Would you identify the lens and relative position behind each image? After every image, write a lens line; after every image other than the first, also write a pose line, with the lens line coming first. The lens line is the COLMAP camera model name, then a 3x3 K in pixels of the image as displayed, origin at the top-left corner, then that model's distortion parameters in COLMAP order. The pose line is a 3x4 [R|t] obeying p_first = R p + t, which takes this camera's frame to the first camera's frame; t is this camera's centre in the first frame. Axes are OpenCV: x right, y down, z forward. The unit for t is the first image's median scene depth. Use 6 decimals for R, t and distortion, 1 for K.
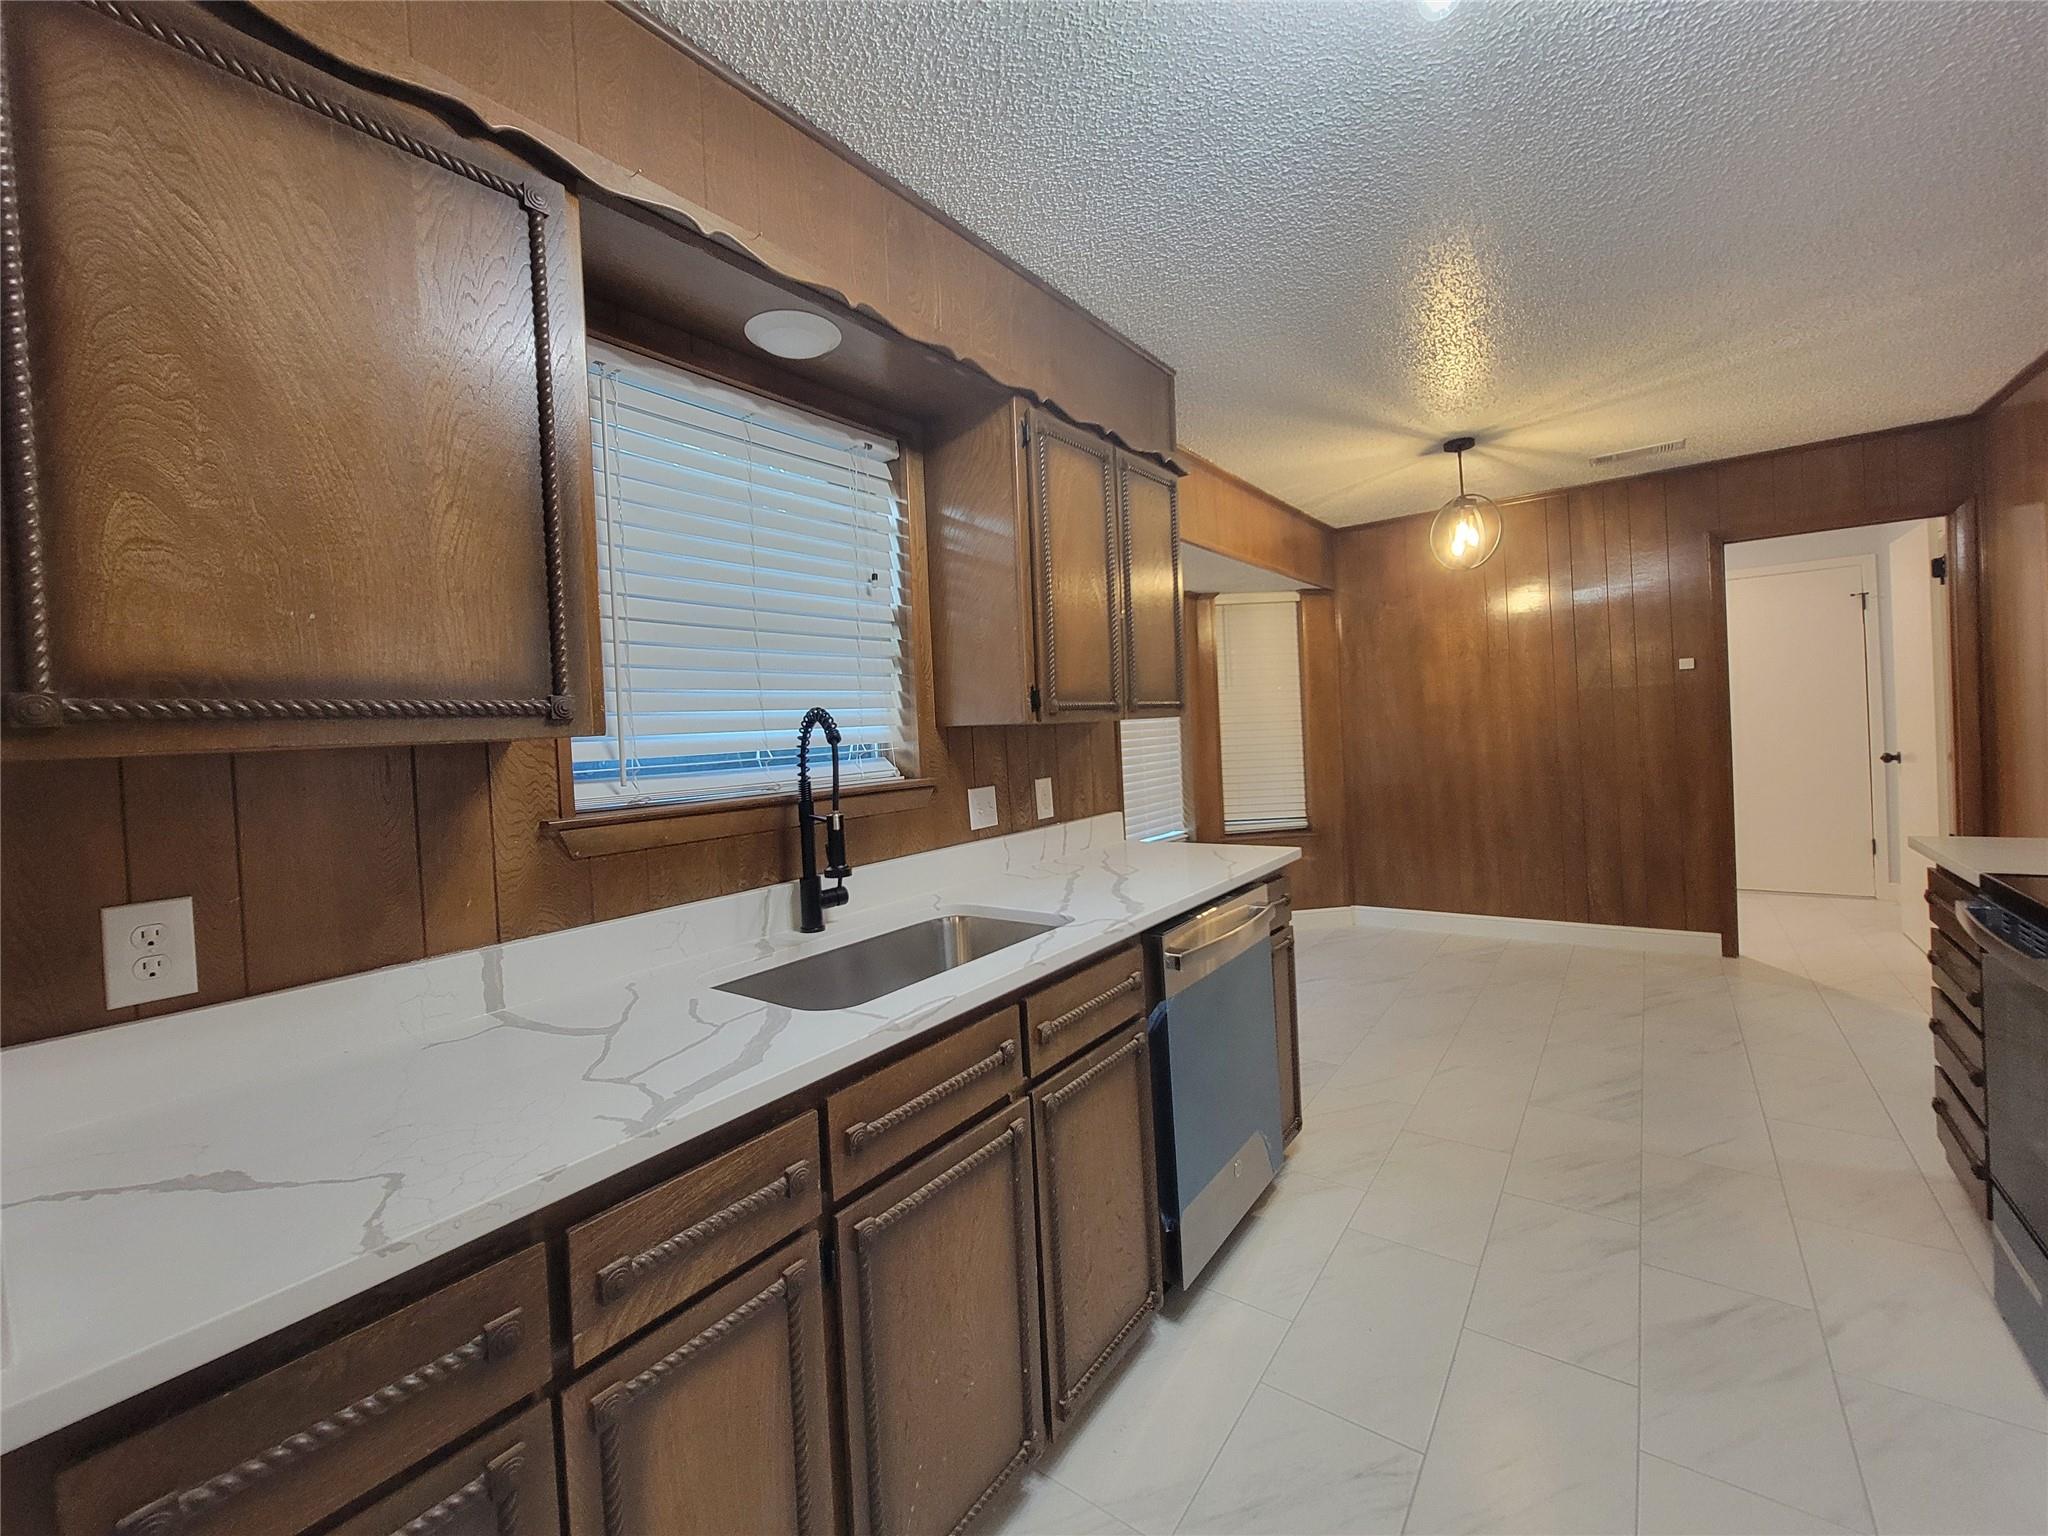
lens RADIAL K [[838.3, 0, 1018.0], [0, 838.3, 745.5], [0, 0, 1]] dist [-0.002890, -0.002648]
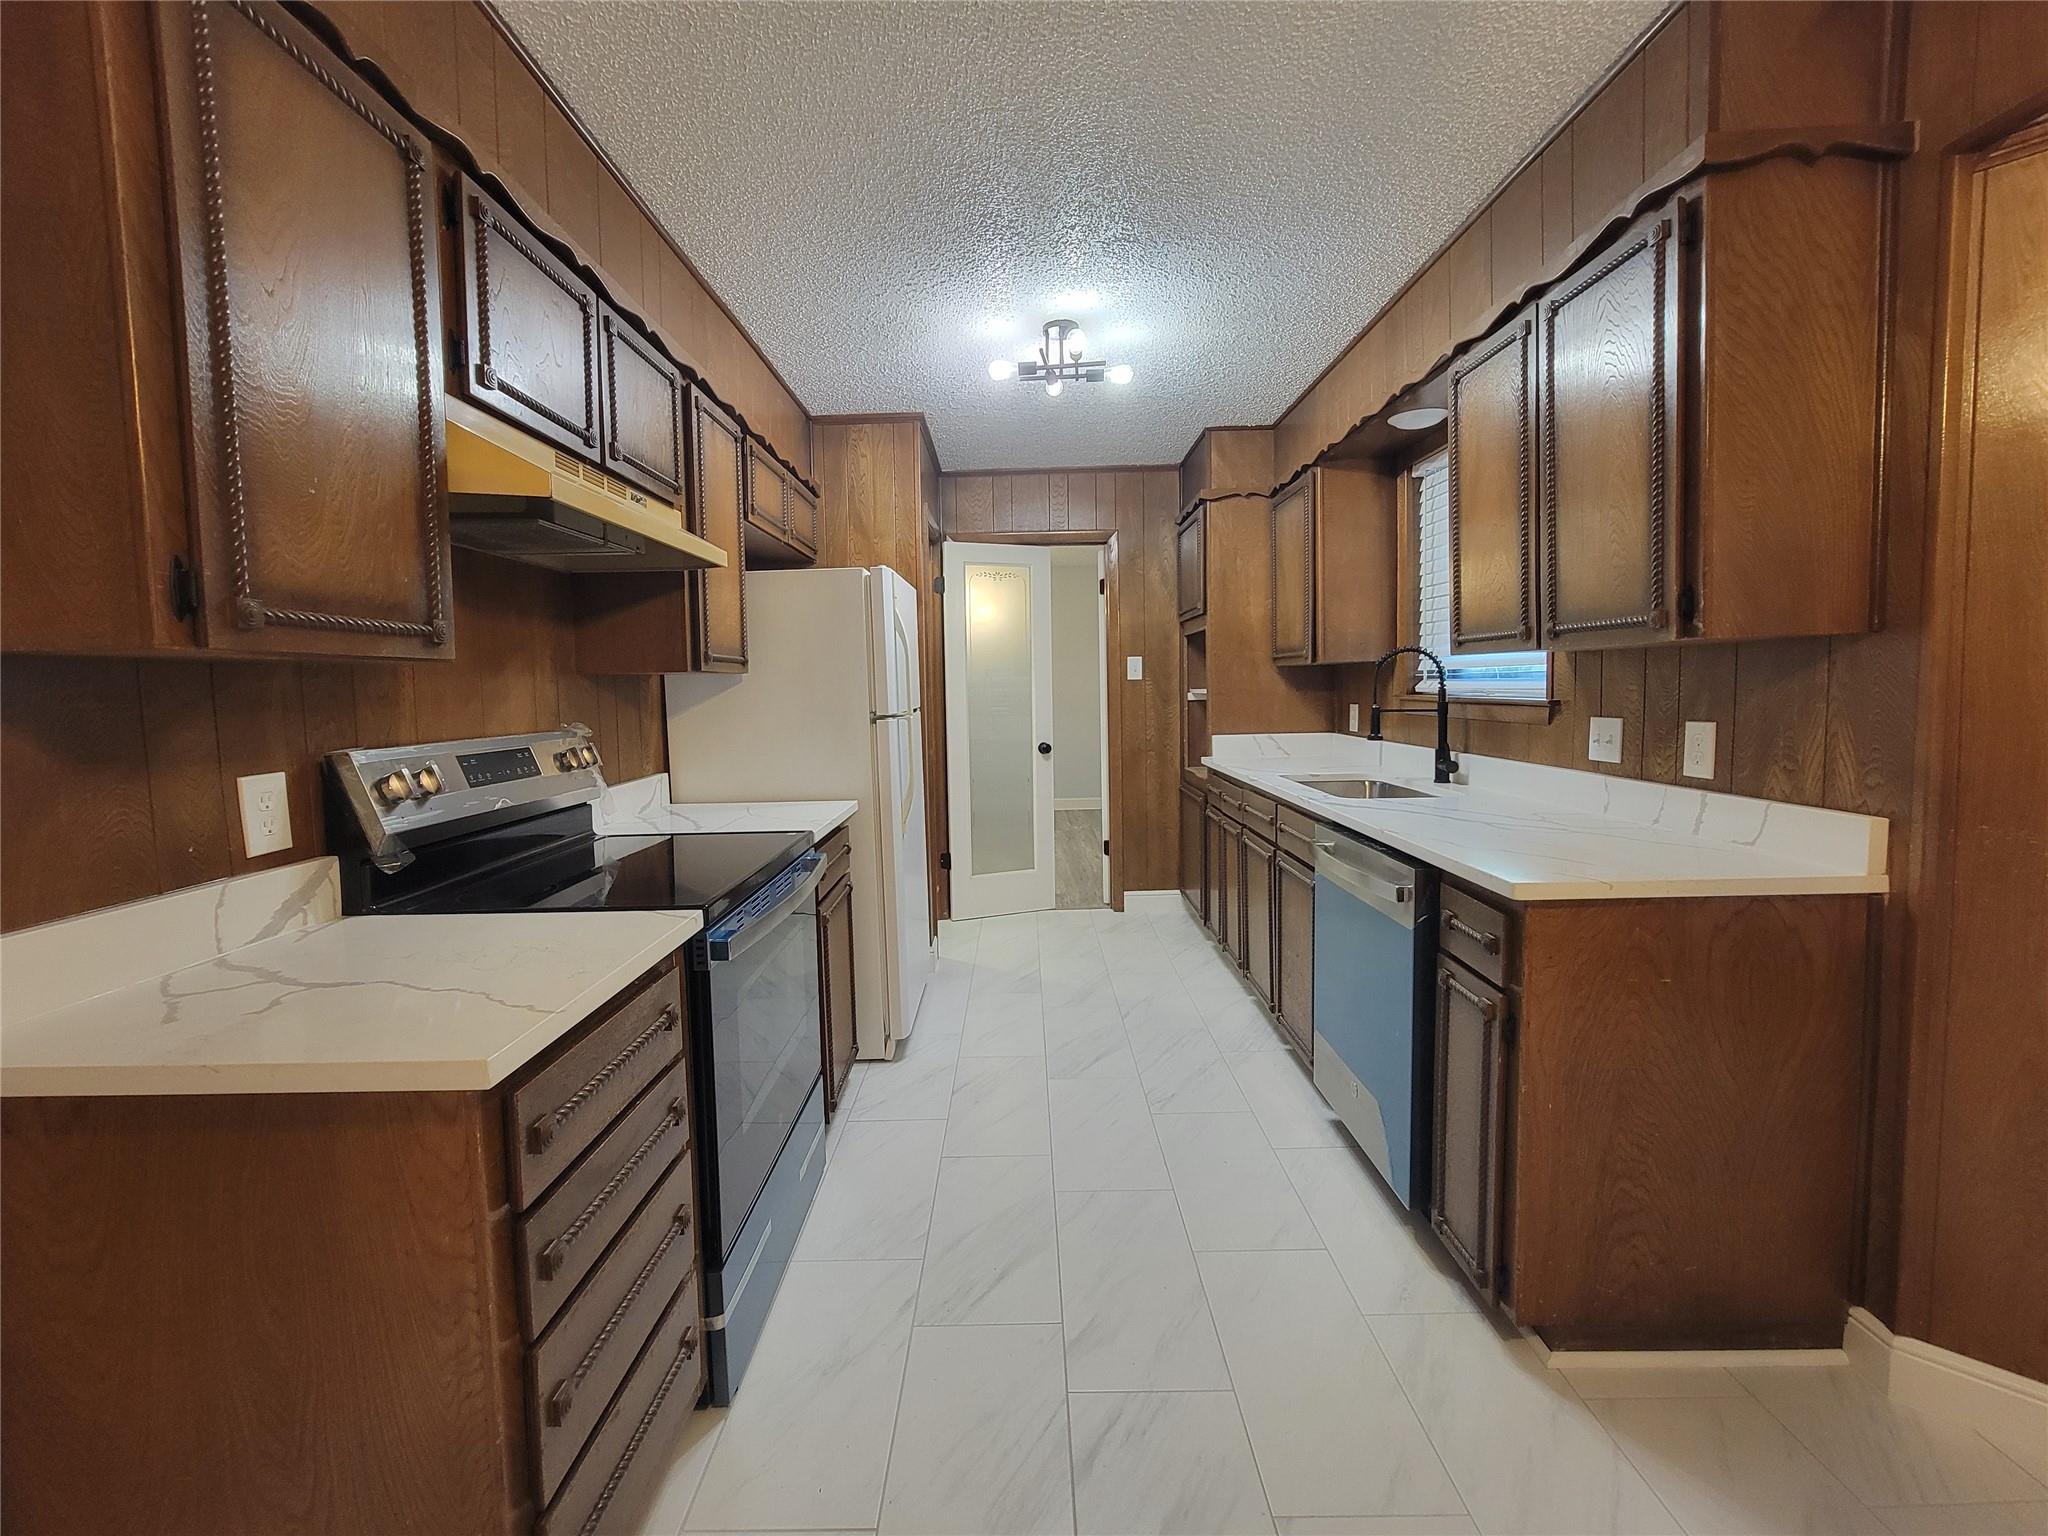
lens RADIAL K [[838.3, 0, 1018.0], [0, 838.3, 745.5], [0, 0, 1]] dist [-0.002890, -0.002648]
pose [[-0.804798, 0.113768, -0.582543, 1.076218], [0.060370, 0.992059, 0.110341, -0.063226], [0.590470, 0.053634, -0.805275, 1.450382]]
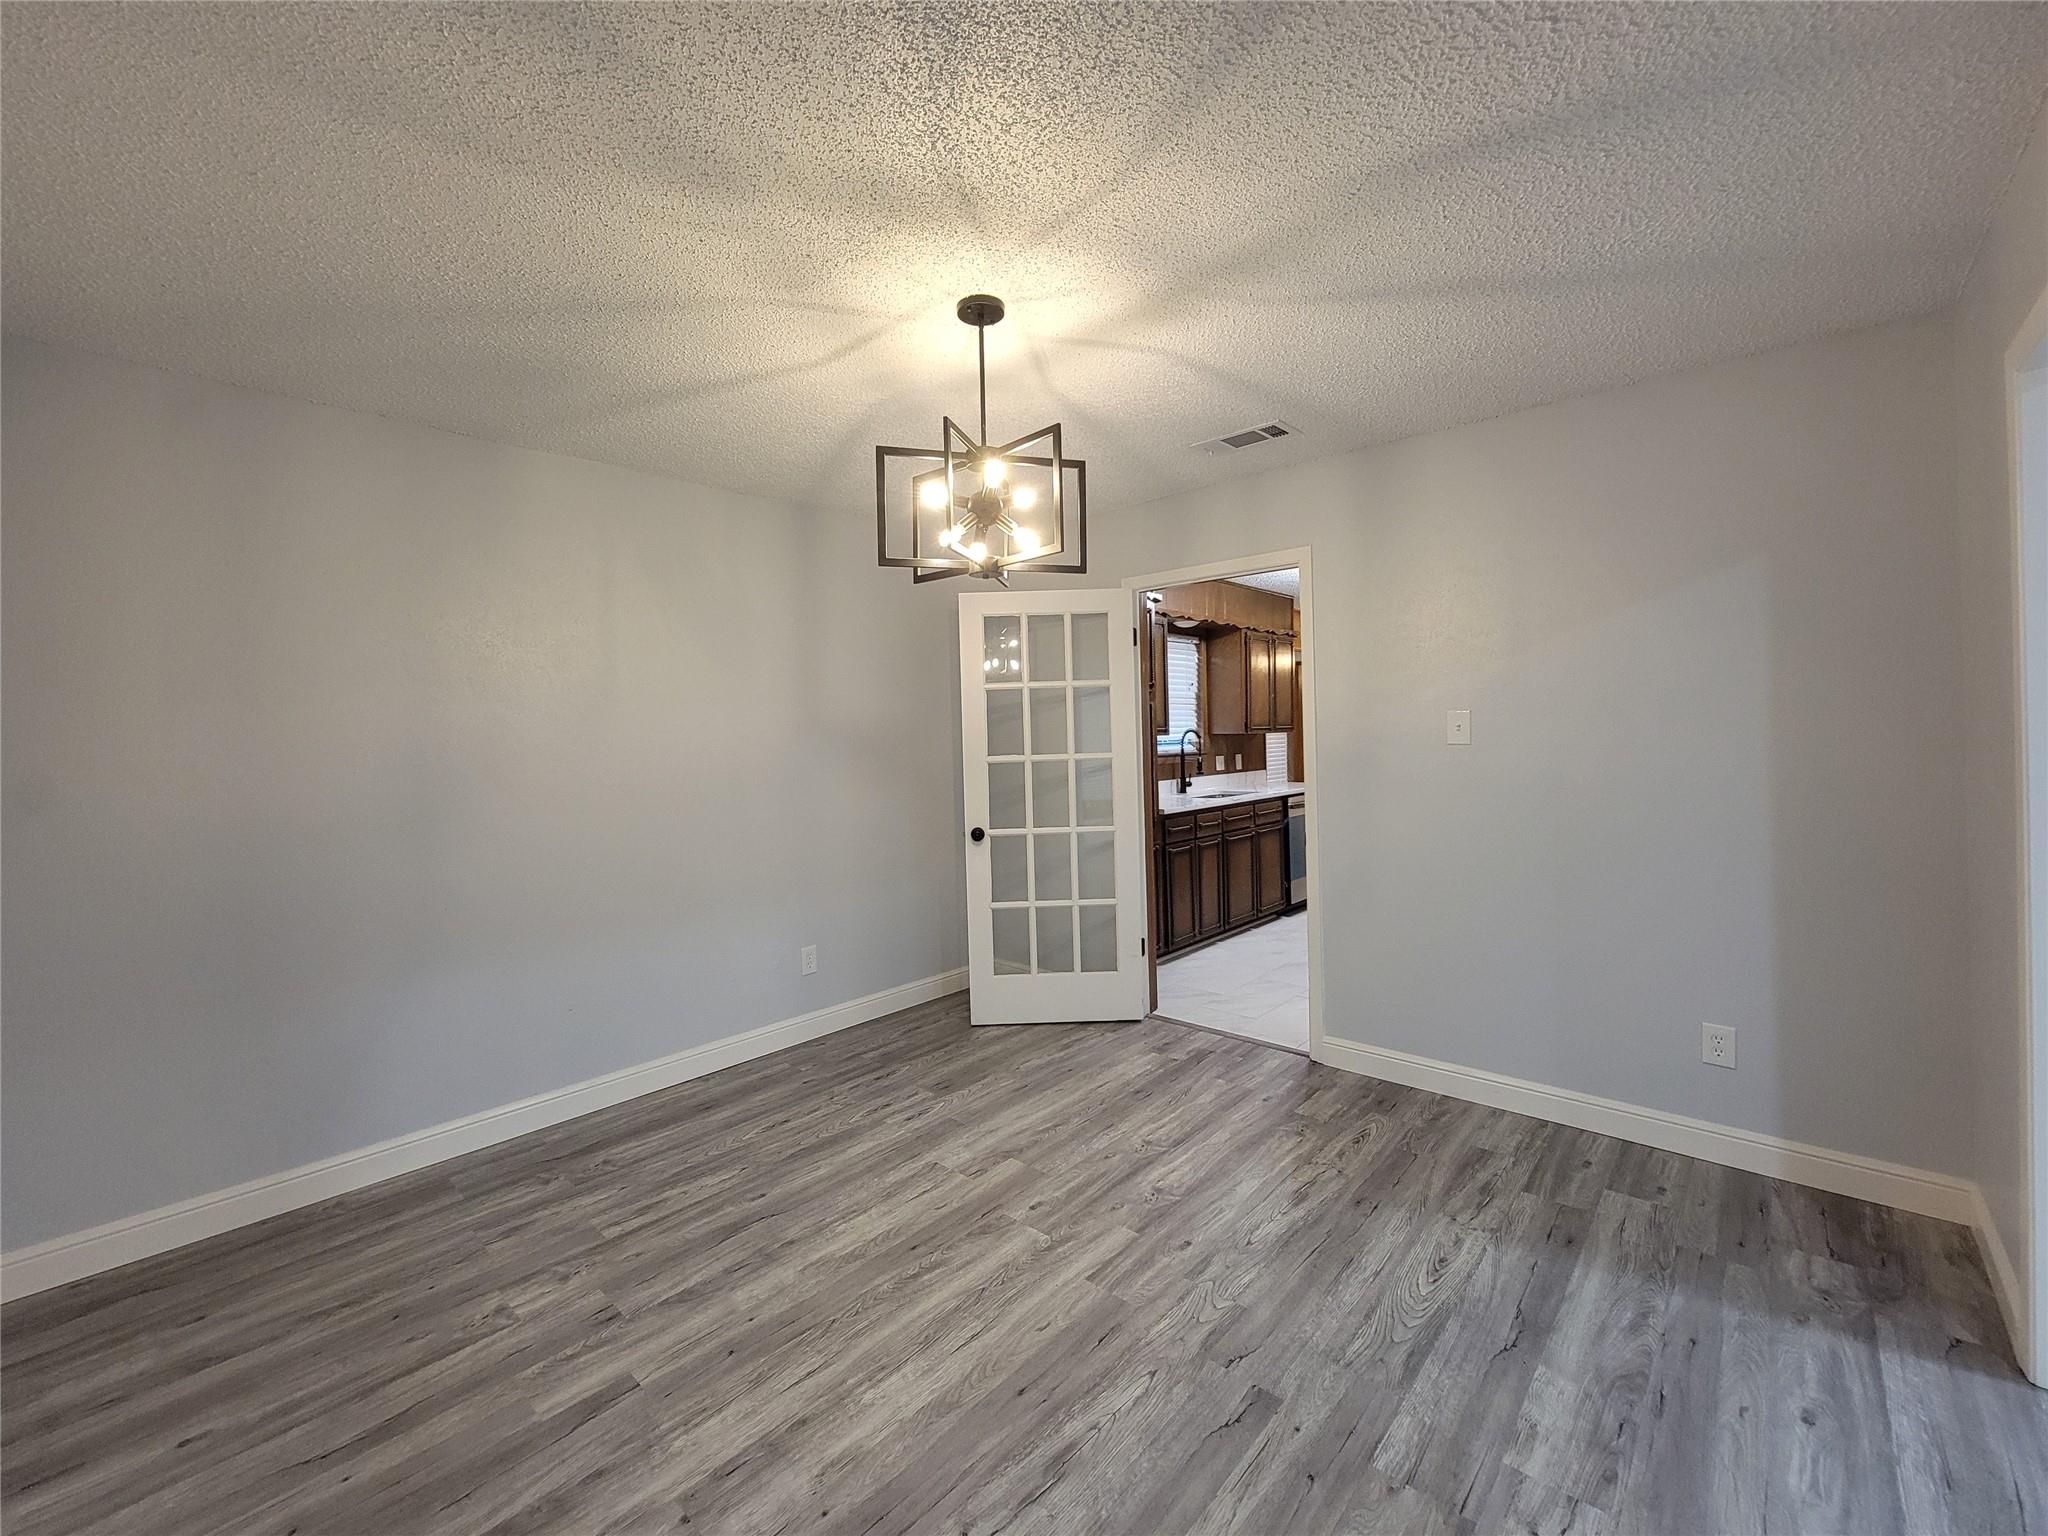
lens RADIAL K [[838.3, 0, 1018.0], [0, 838.3, 745.5], [0, 0, 1]] dist [-0.002890, -0.002648]
pose [[0.994181, 0.028935, -0.103760, -0.455066], [-0.028879, 0.999581, 0.002043, 0.031202], [0.103776, 0.000965, 0.994600, -1.989724]]
